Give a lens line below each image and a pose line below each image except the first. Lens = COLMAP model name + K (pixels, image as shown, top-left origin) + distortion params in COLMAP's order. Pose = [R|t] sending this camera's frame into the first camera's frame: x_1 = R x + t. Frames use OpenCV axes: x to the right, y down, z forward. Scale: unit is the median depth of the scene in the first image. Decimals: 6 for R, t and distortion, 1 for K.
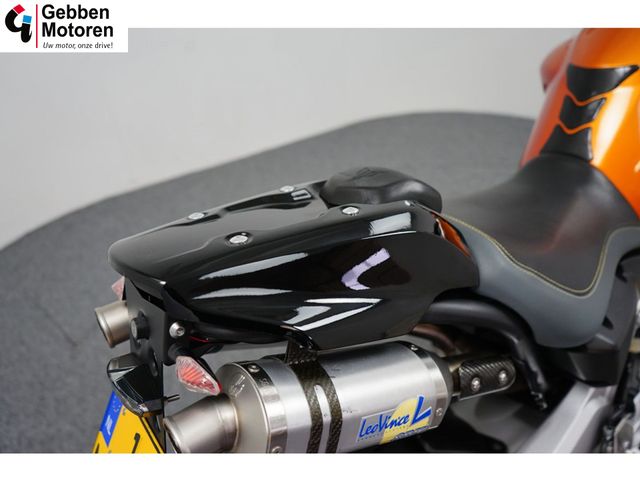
lens RADIAL K [[514.5, 0, 320.0], [0, 514.5, 240.0], [0, 0, 1]] dist [0.004063, 0.001678]
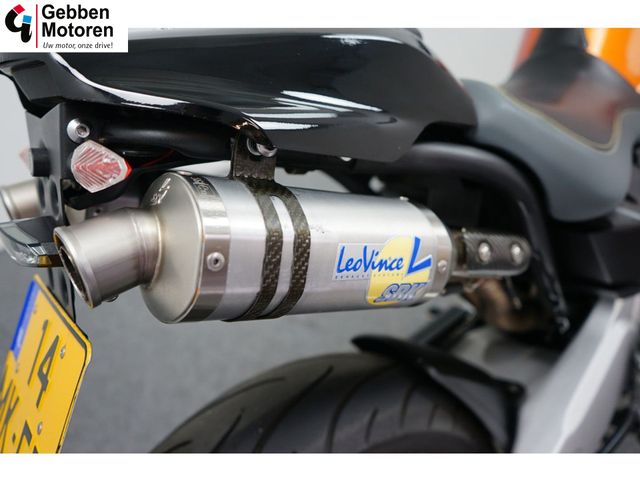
lens RADIAL K [[514.5, 0, 320.0], [0, 514.5, 240.0], [0, 0, 1]] dist [0.004063, 0.001678]
pose [[0.997910, -0.058356, 0.027770, 0.032246], [0.060671, 0.993954, -0.091511, 0.375966], [-0.022262, 0.093005, 0.995417, 0.250094]]
